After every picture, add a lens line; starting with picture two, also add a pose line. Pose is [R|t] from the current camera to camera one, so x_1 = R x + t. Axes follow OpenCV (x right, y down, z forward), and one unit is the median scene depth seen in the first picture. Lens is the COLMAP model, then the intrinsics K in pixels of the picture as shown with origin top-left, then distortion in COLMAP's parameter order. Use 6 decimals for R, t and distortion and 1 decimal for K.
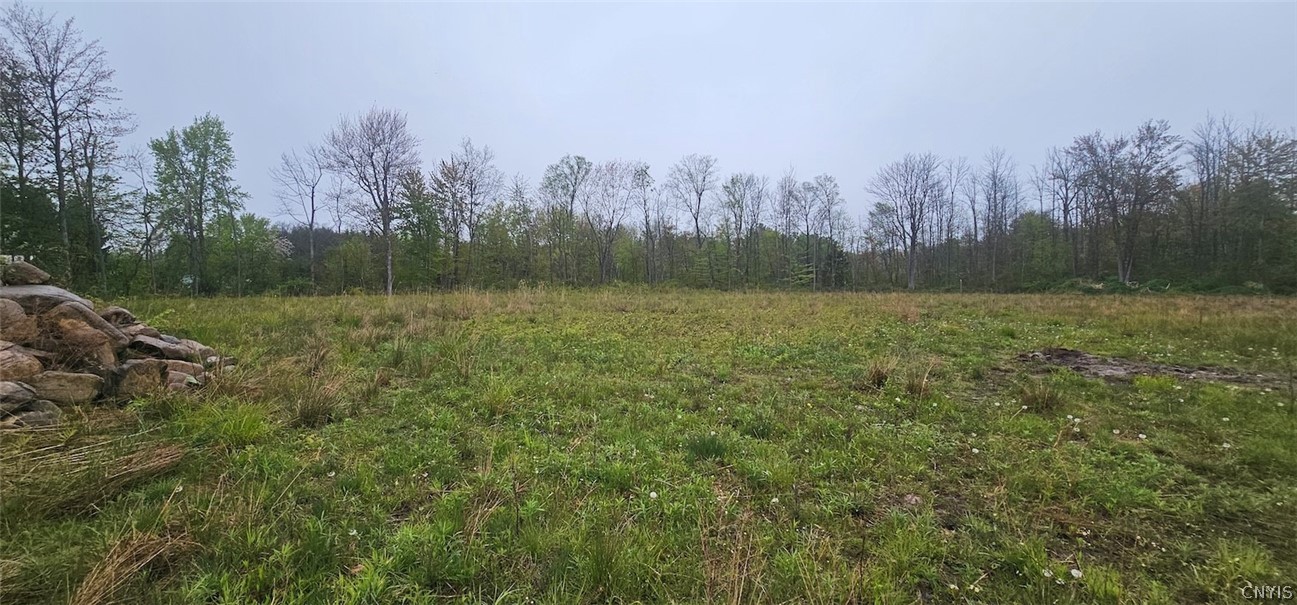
lens RADIAL K [[500.1, 0, 648.5], [0, 500.1, 302.9], [0, 0, 1]] dist [-0.017275, -0.000646]
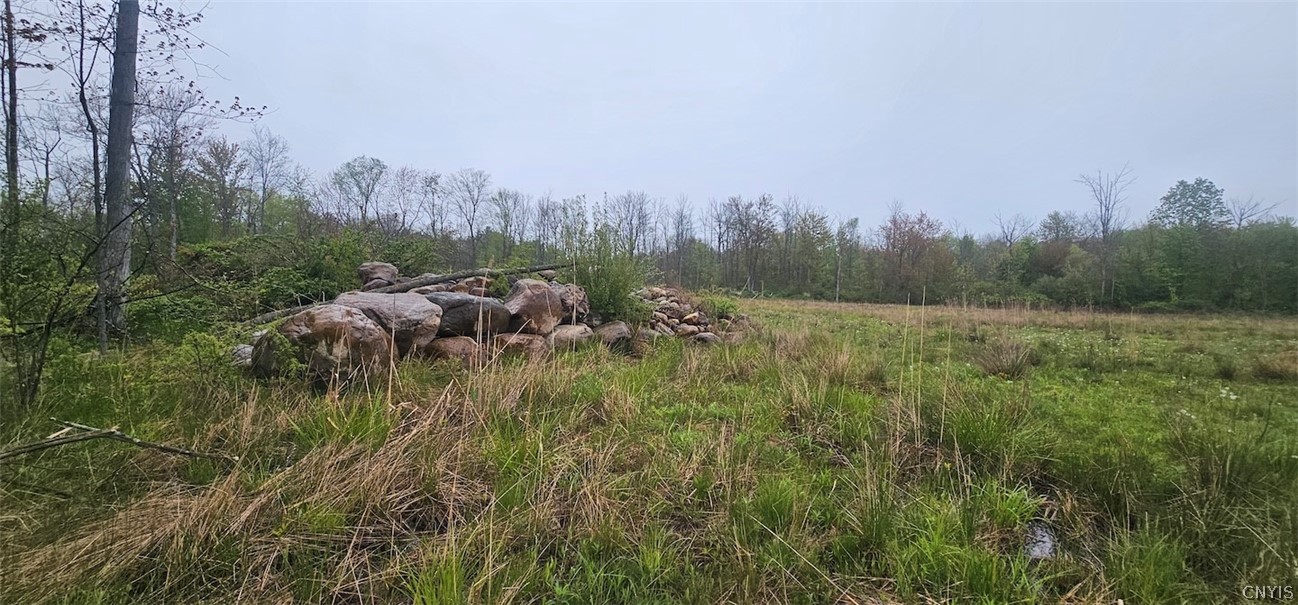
lens RADIAL K [[500.5, 0, 647.4], [0, 500.5, 312.9], [0, 0, 1]] dist [-0.017275, -0.000646]
pose [[0.830130, -0.002071, 0.557565, -0.230258], [-0.006939, 0.999877, 0.014045, 0.009843], [-0.557526, -0.015528, 0.830014, -0.175684]]
